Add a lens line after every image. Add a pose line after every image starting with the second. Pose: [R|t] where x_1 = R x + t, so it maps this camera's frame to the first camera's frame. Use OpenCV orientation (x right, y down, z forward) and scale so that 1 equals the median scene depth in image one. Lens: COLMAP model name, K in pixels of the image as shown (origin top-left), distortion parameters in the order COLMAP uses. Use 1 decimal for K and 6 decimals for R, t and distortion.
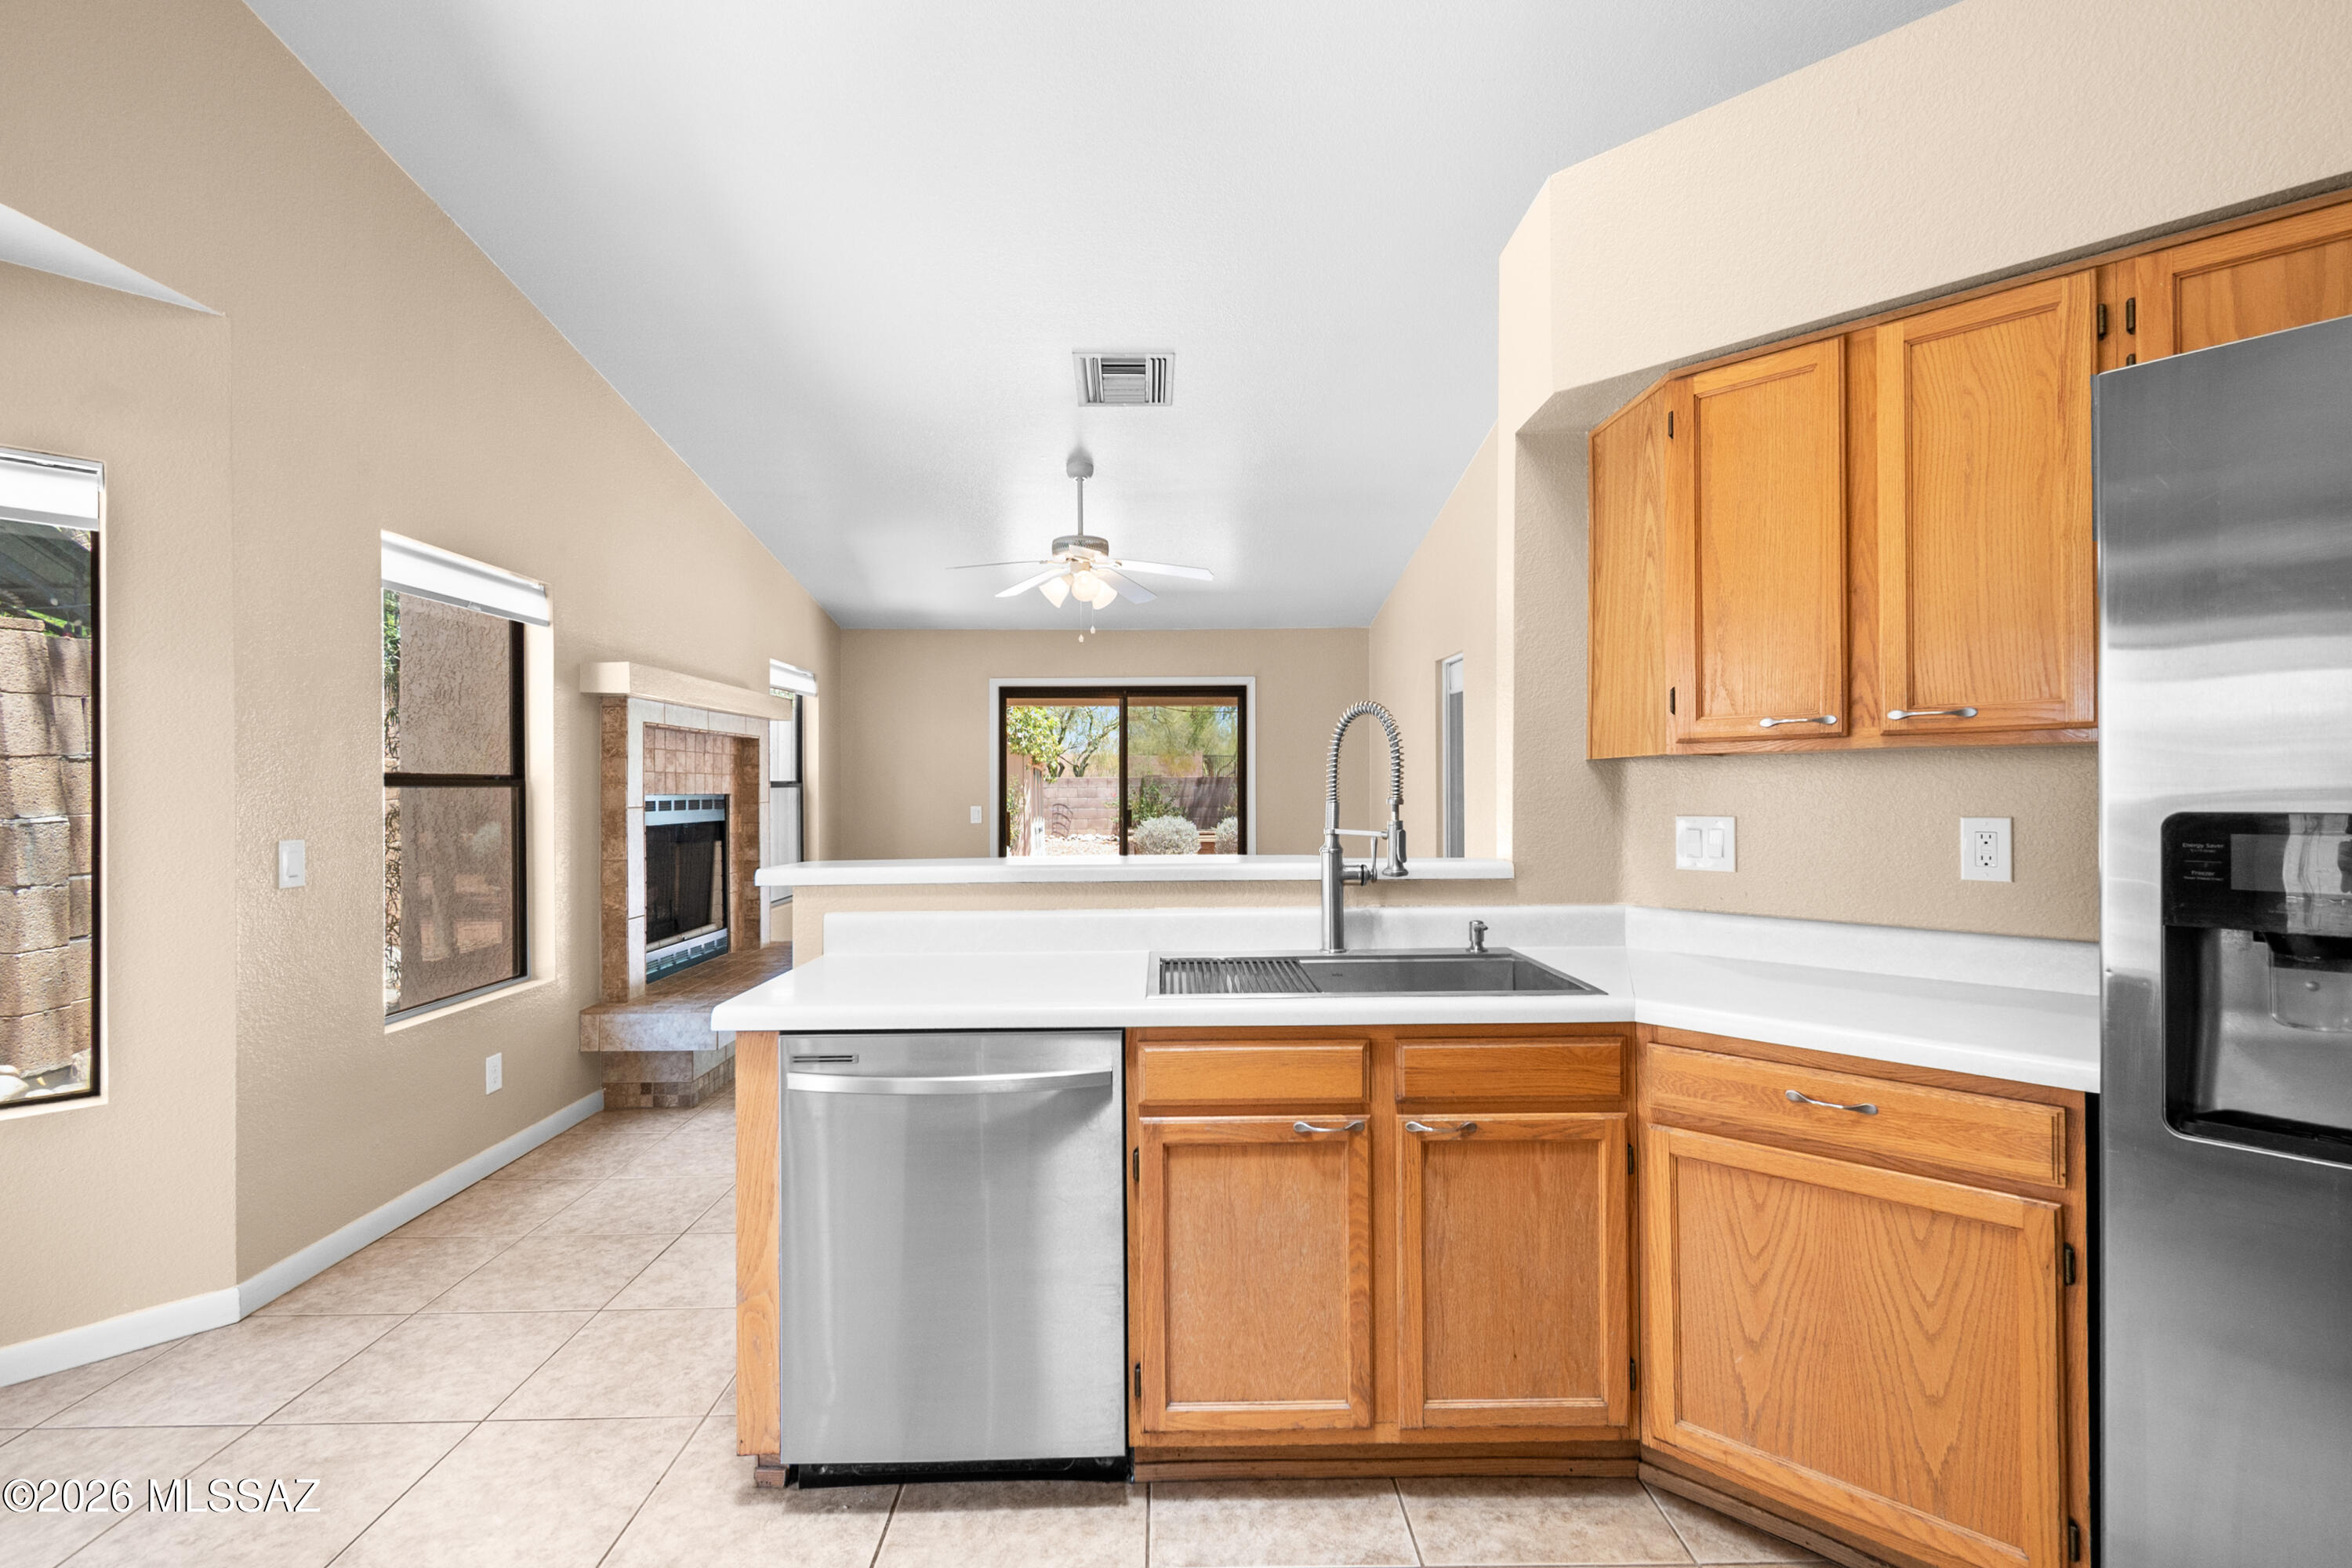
lens RADIAL K [[1055.8, 0, 1179.7], [0, 1055.8, 786.8], [0, 0, 1]] dist [0.008375, -0.004165]
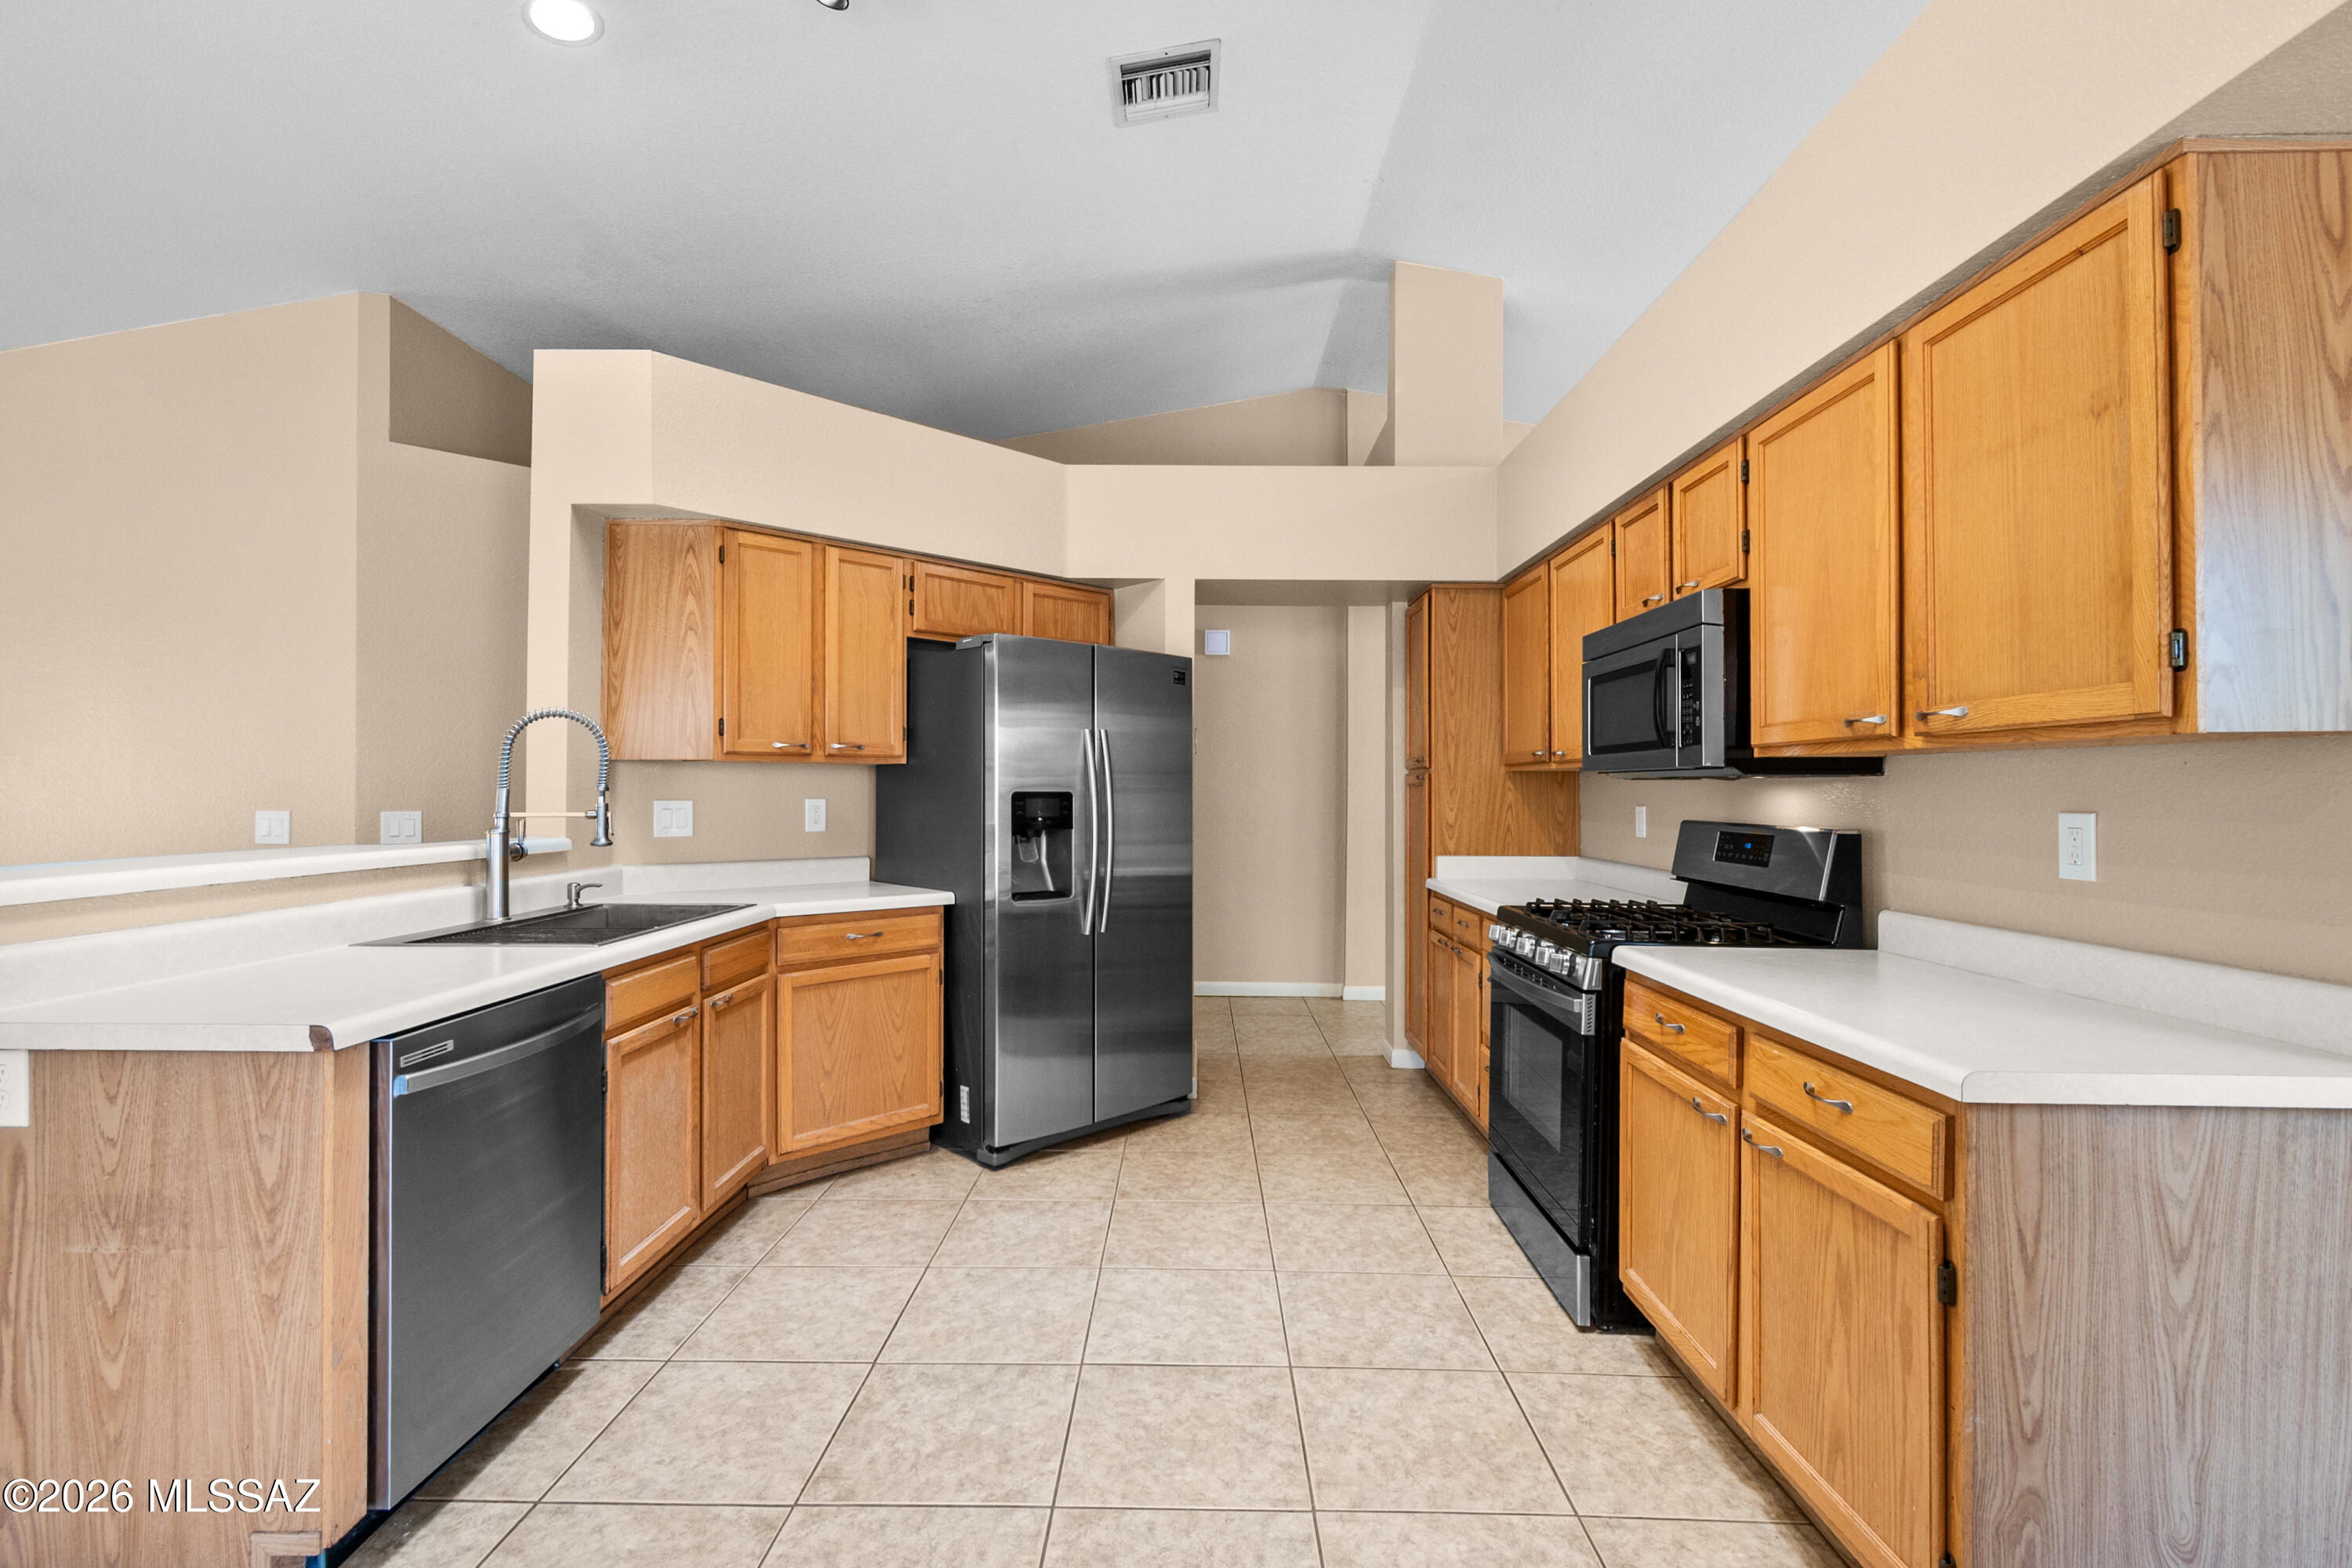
lens RADIAL K [[1055.8, 0, 1177.2], [0, 1055.8, 787.5], [0, 0, 1]] dist [0.008375, -0.004165]
pose [[0.028602, 0.009165, 0.999549, -0.763813], [-0.005951, 0.999942, -0.008999, 0.014245], [-0.999573, -0.005691, 0.028655, 0.181569]]
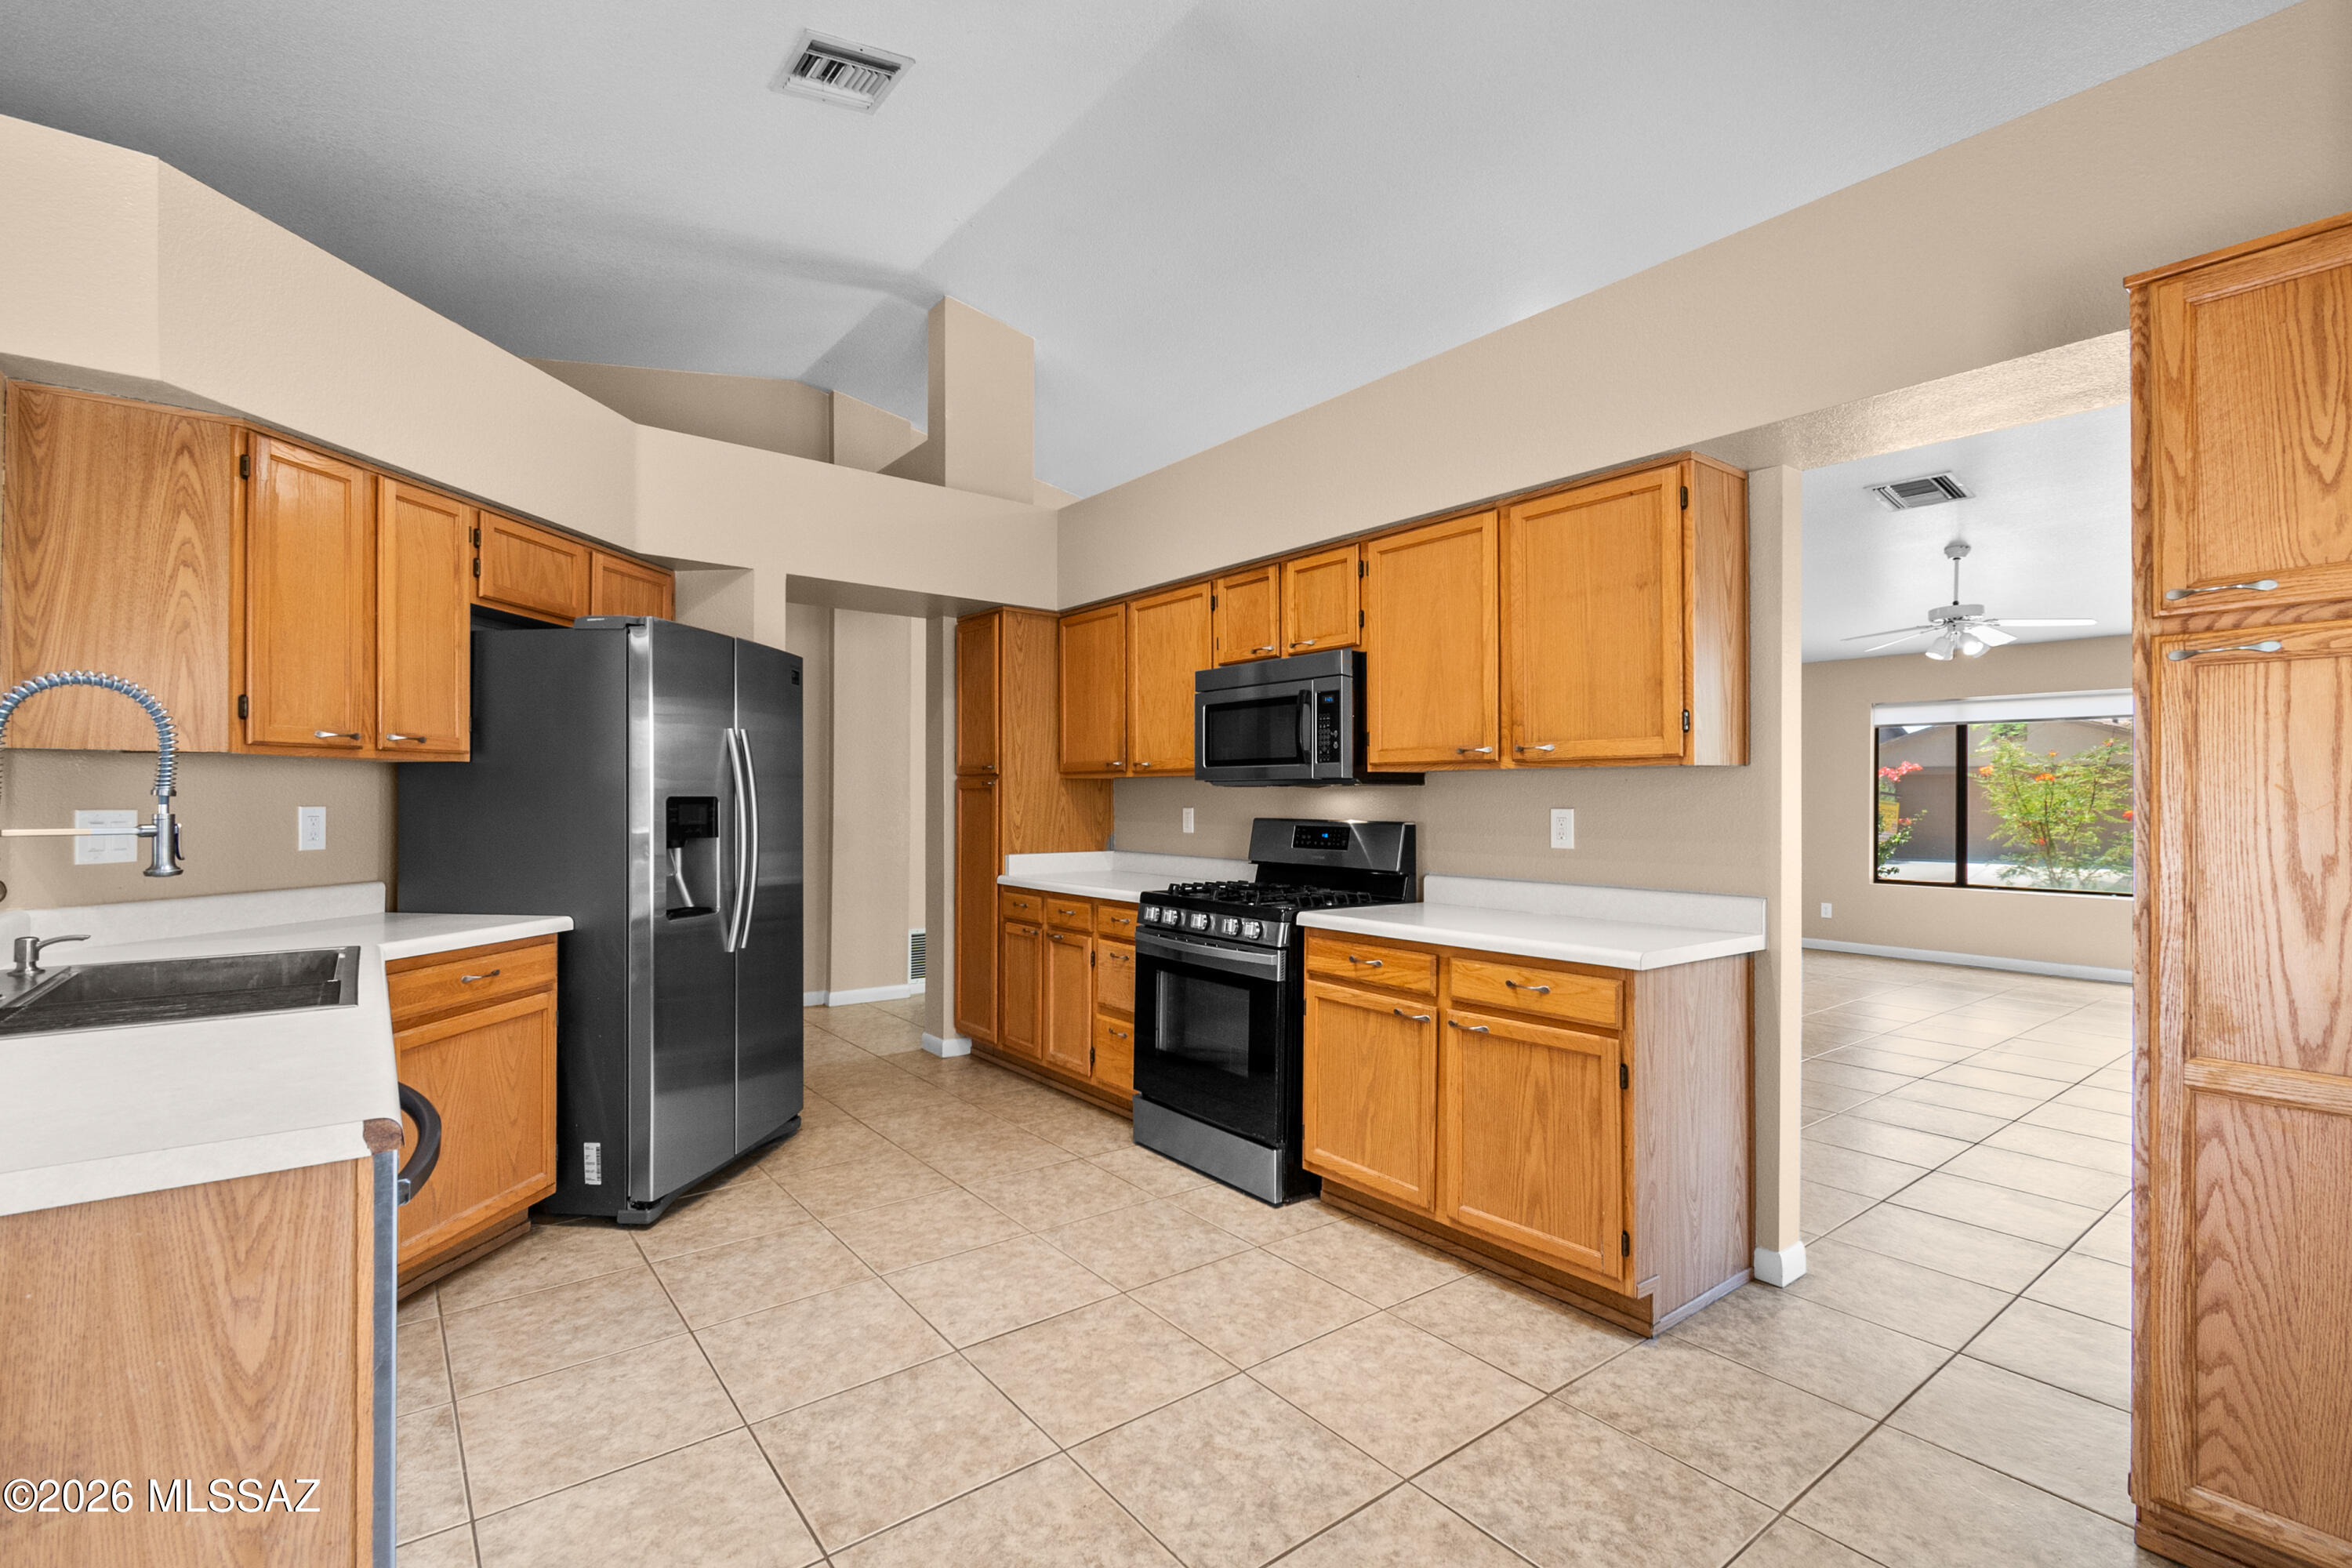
lens RADIAL K [[1055.8, 0, 1182.9], [0, 1055.8, 792.8], [0, 0, 1]] dist [0.008375, -0.004165]
pose [[-0.605389, 0.007704, 0.795893, -0.732654], [-0.000946, 0.999945, -0.010398, 0.015886], [-0.795929, -0.007048, -0.605348, 0.607951]]
